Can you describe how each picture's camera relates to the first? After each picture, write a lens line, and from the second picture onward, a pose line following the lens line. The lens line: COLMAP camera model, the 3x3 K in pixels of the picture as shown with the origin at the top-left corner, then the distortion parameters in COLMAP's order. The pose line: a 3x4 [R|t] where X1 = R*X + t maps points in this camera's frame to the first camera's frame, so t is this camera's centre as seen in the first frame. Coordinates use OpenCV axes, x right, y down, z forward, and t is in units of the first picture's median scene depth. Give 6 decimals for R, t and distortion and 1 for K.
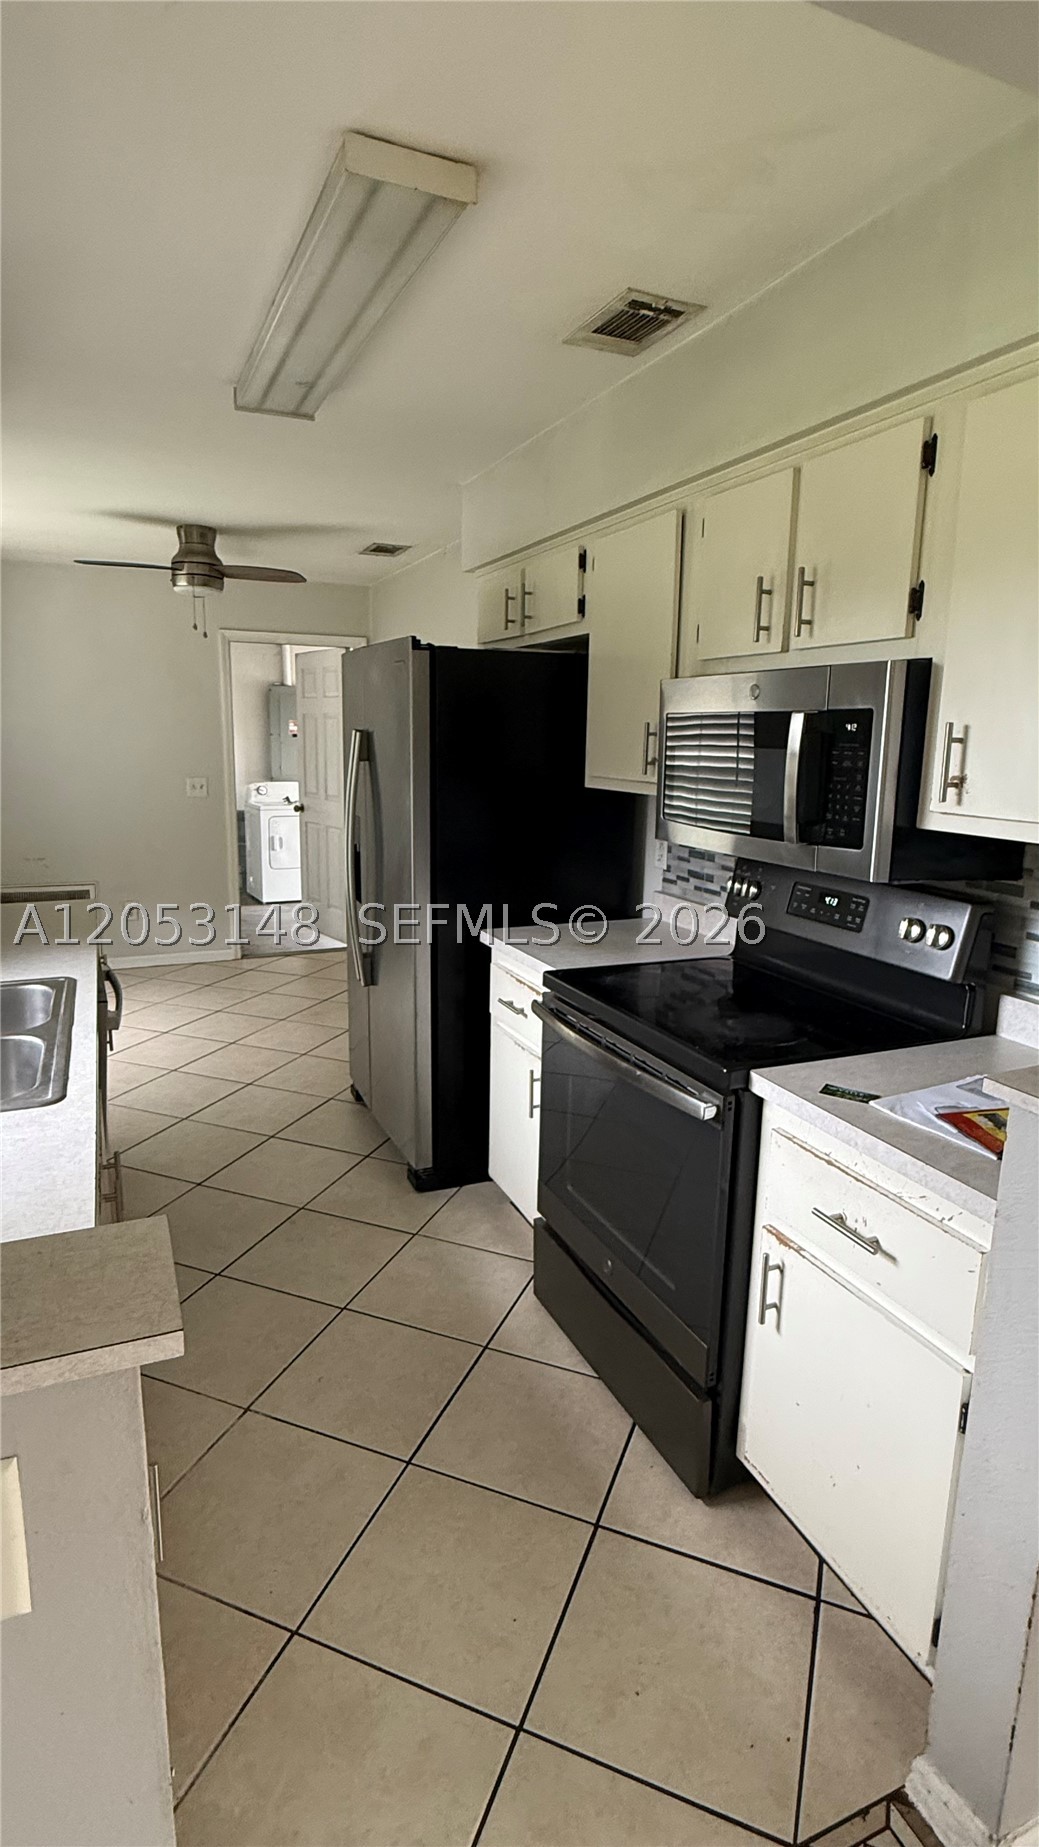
lens RADIAL K [[937.2, 0, 515.0], [0, 937.2, 920.7], [0, 0, 1]] dist [-0.000765, -0.000039]
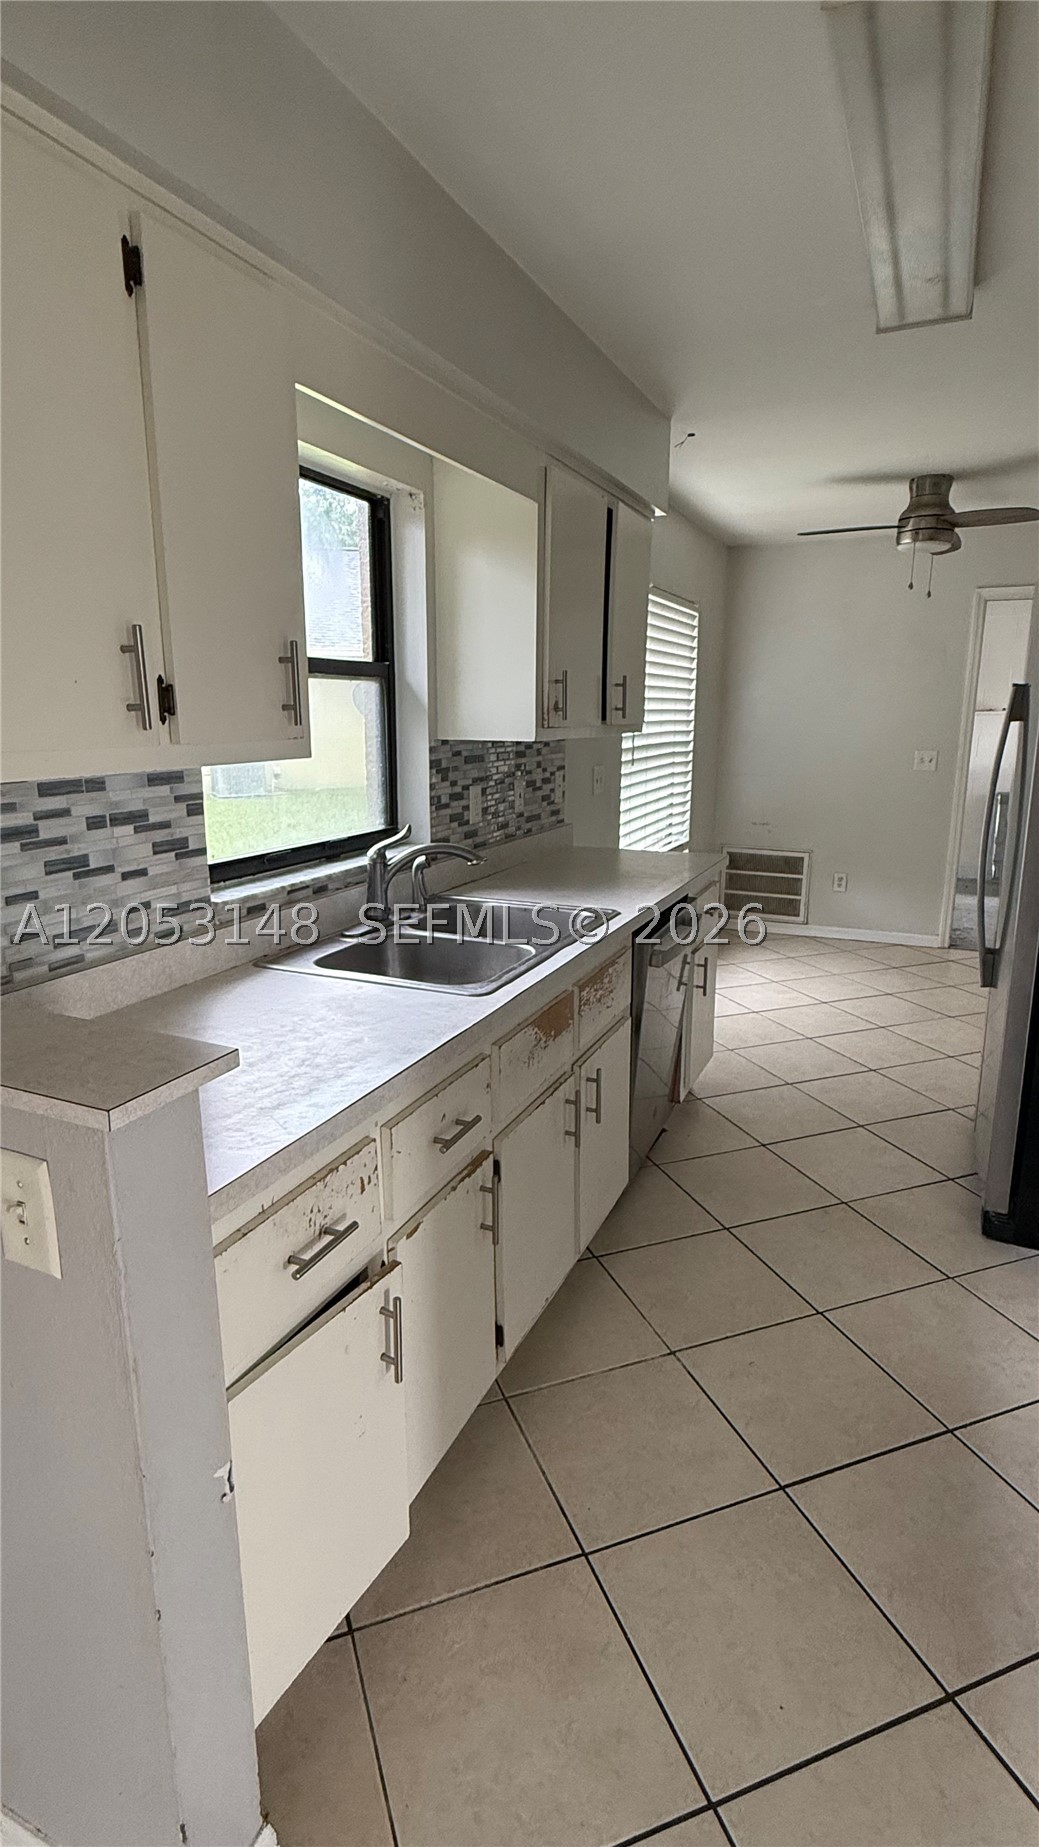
lens RADIAL K [[937.2, 0, 515.4], [0, 937.2, 928.2], [0, 0, 1]] dist [-0.000765, -0.000039]
pose [[0.667936, 0.150023, -0.728941, 0.132523], [-0.132541, 0.987792, 0.081849, 0.002894], [0.732321, 0.041944, 0.679666, 0.080043]]
